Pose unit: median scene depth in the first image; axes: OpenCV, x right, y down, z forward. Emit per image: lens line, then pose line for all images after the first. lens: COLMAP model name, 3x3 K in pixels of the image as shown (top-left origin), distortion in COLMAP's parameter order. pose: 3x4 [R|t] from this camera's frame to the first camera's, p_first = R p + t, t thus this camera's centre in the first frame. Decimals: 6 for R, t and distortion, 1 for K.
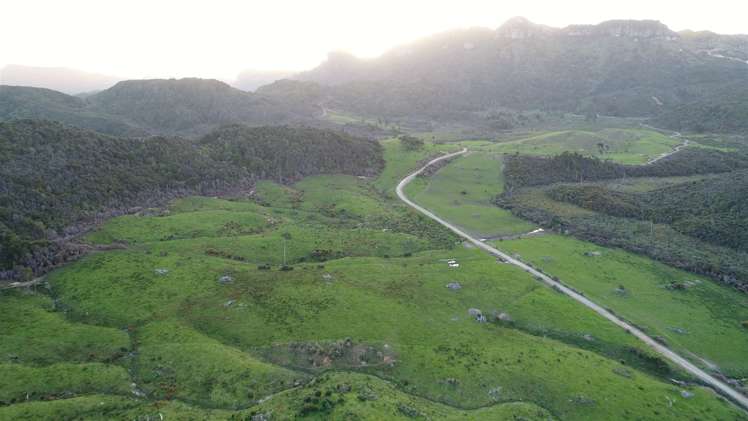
lens RADIAL K [[506.8, 0, 372.3], [0, 506.8, 211.8], [0, 0, 1]] dist [0.006364, -0.001322]
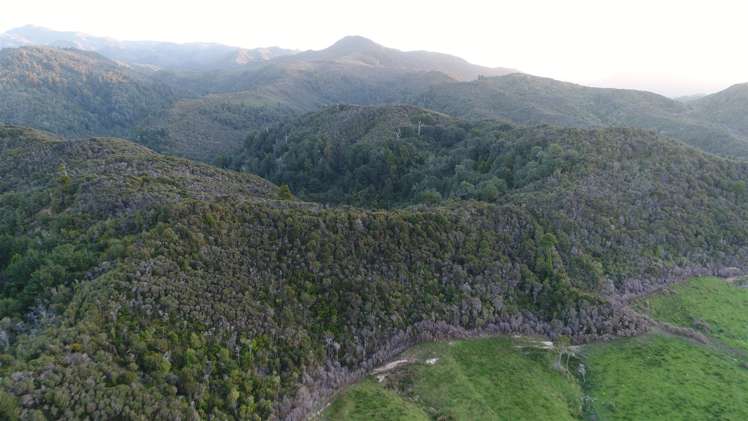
lens RADIAL K [[506.8, 0, 373.2], [0, 506.8, 210.6], [0, 0, 1]] dist [0.006364, -0.001322]
pose [[0.503872, 0.207626, -0.838453, -0.101294], [-0.214689, 0.970324, 0.111264, -0.037809], [0.836673, 0.123944, 0.533495, 0.148965]]
